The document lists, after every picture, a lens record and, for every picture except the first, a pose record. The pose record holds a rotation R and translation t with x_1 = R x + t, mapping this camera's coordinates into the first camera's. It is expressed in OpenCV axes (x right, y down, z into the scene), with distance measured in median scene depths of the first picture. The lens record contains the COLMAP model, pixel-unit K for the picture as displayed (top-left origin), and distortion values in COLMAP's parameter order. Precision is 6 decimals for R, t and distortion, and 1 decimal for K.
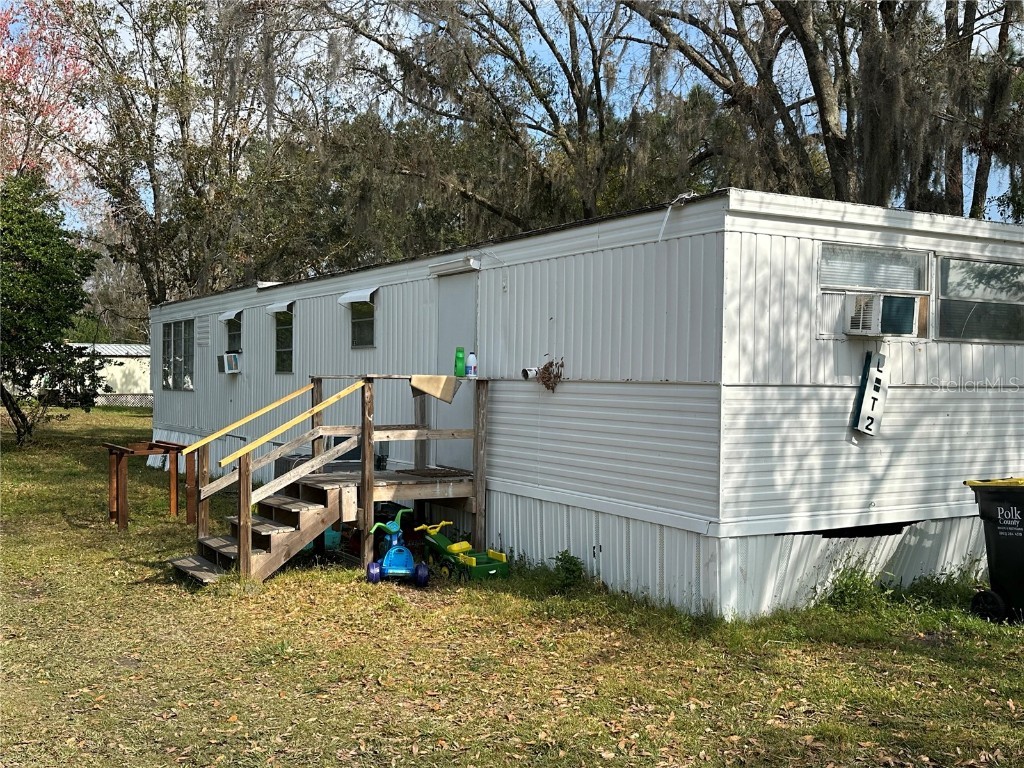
lens RADIAL K [[1075.0, 0, 512.2], [0, 1075.0, 384.7], [0, 0, 1]] dist [-0.002986, 0.000000]
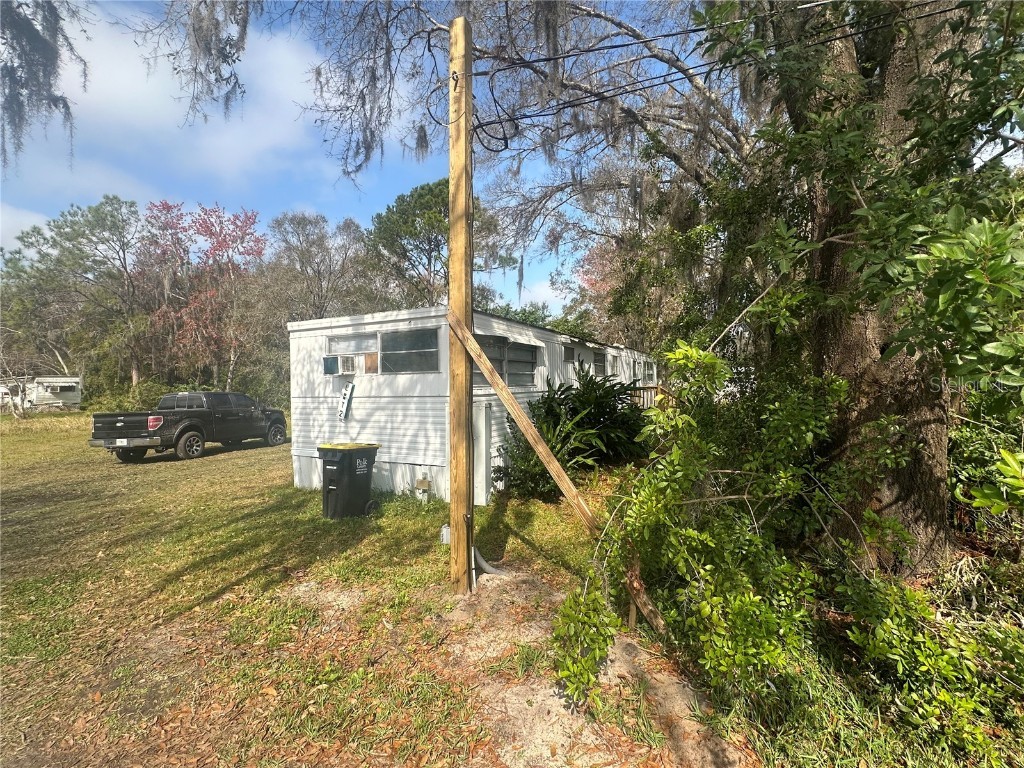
lens RADIAL K [[445.6, 0, 512.3], [0, 445.6, 383.7], [0, 0, 1]] dist [0.000012, -0.000001]
pose [[0.569950, -0.017626, -0.821491, 1.279554], [0.021916, 0.999740, -0.006245, -0.012656], [0.821387, -0.014444, 0.570188, 0.748531]]
